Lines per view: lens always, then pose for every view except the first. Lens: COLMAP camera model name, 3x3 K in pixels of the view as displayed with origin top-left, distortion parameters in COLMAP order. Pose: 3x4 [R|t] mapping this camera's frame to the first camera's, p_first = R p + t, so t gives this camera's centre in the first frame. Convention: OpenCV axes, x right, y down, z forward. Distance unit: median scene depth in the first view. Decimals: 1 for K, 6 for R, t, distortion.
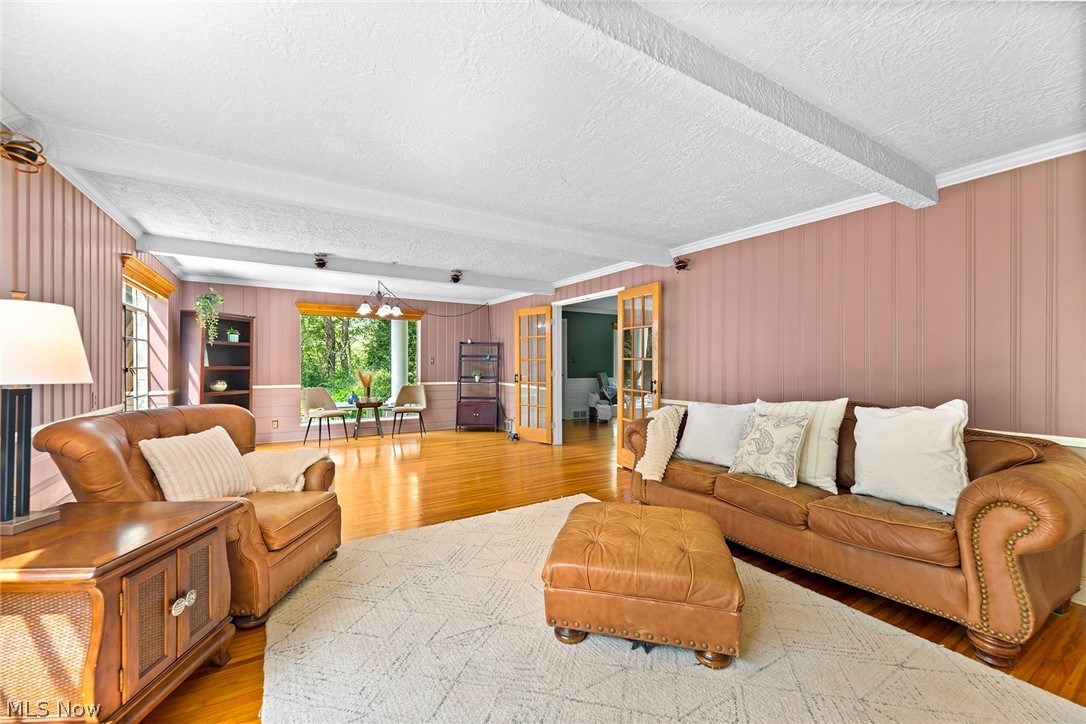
lens RADIAL K [[439.4, 0, 548.6], [0, 439.4, 364.0], [0, 0, 1]] dist [0.001690, 0.000126]
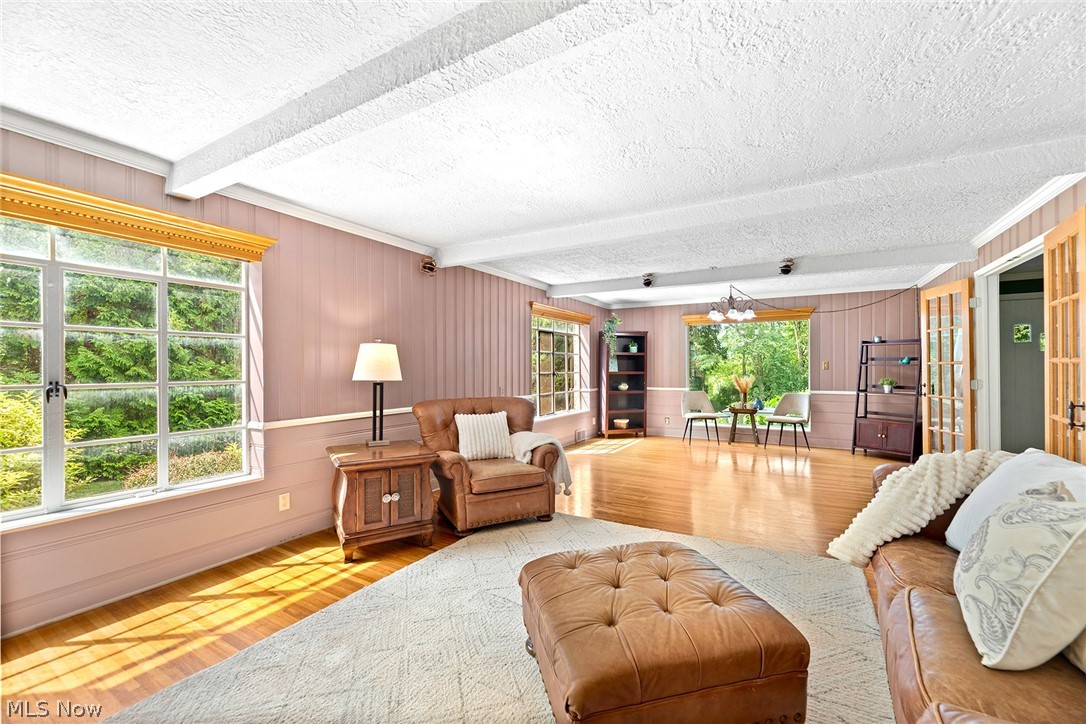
lens RADIAL K [[439.4, 0, 550.6], [0, 439.4, 367.6], [0, 0, 1]] dist [0.001690, 0.000126]
pose [[0.479237, -0.005156, -0.877671, 0.285570], [0.002645, 0.999987, -0.004431, -0.001217], [0.877682, -0.000198, 0.479244, 0.171770]]
